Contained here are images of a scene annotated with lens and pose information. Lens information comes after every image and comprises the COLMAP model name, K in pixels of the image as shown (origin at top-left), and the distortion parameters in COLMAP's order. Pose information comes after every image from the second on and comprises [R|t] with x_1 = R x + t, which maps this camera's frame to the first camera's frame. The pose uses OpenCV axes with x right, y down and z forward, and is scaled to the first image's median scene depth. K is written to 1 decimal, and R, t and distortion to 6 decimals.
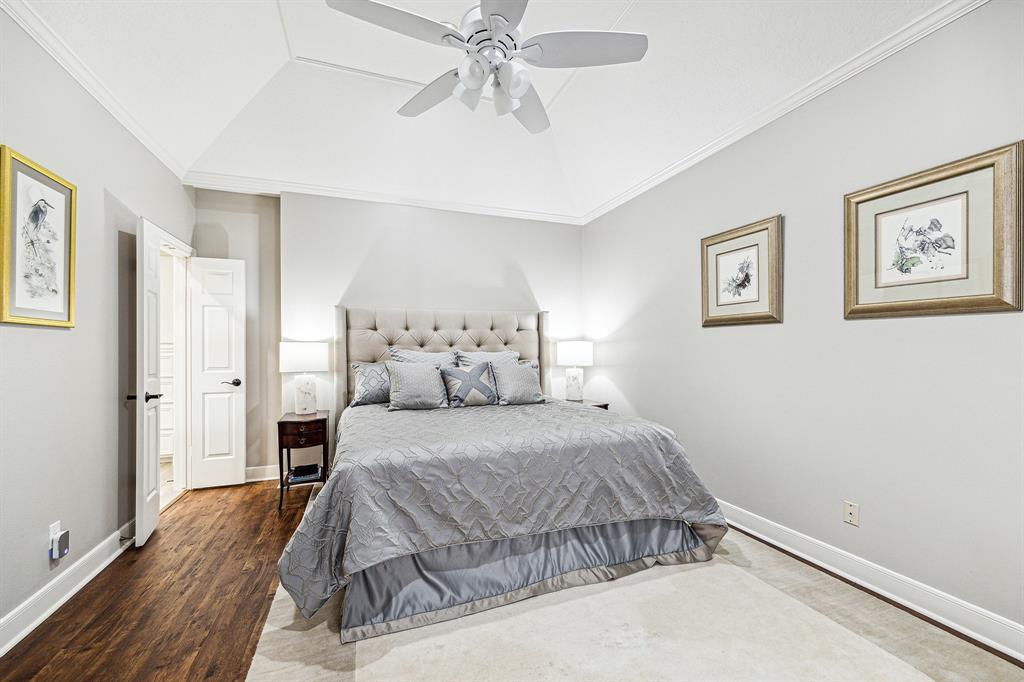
lens RADIAL K [[415.7, 0, 513.0], [0, 415.7, 345.6], [0, 0, 1]] dist [0.011249, 0.000146]
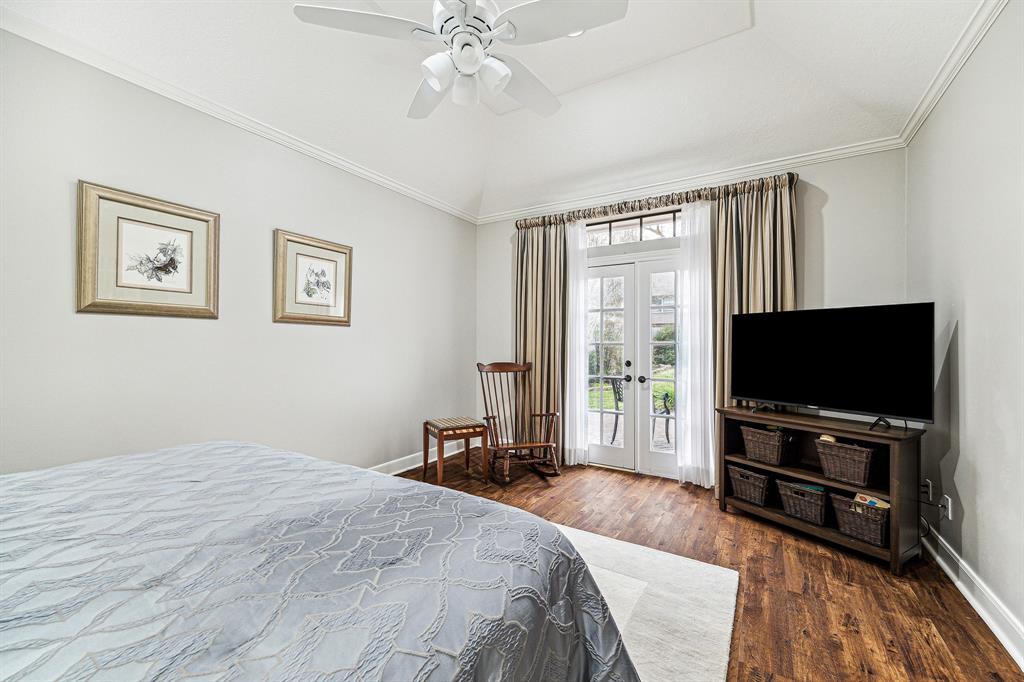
lens RADIAL K [[415.7, 0, 511.5], [0, 415.7, 340.5], [0, 0, 1]] dist [0.011249, 0.000146]
pose [[-0.608472, 0.007725, 0.793538, -0.612665], [-0.006325, 0.999874, -0.014583, 0.009045], [-0.793550, -0.013892, -0.608346, 1.039996]]
